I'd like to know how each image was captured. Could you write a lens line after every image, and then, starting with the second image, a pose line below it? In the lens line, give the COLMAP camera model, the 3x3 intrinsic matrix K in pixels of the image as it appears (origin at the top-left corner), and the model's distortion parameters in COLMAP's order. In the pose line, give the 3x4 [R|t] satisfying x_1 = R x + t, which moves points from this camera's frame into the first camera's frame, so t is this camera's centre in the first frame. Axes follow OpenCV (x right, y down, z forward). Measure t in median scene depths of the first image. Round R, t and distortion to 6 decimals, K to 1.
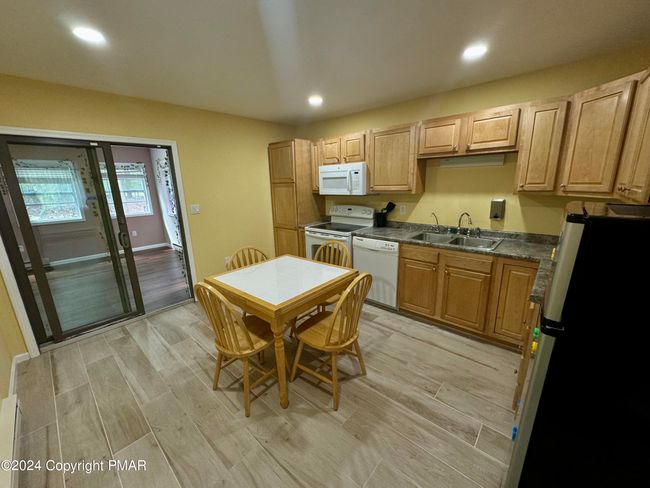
lens RADIAL K [[260.1, 0, 325.0], [0, 260.1, 244.0], [0, 0, 1]] dist [-0.002052, -0.000360]
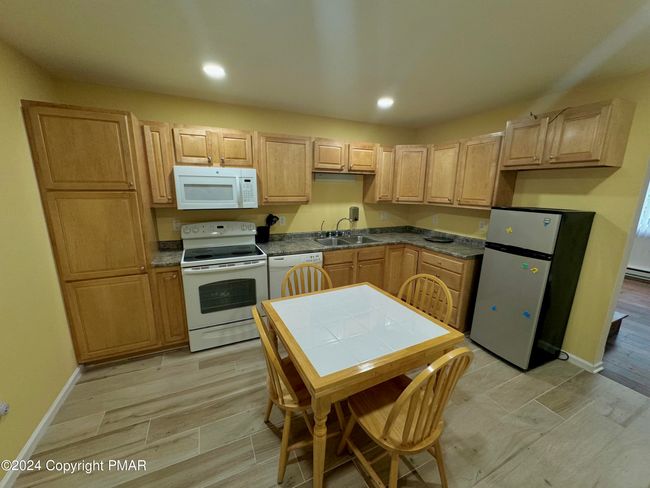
lens RADIAL K [[260.1, 0, 325.0], [0, 260.1, 244.0], [0, 0, 1]] dist [-0.002052, -0.000360]
pose [[0.388487, -0.163009, 0.906921, -0.560077], [0.192374, 0.976888, 0.093180, -0.112630], [-0.901149, 0.138269, 0.410867, 0.488508]]
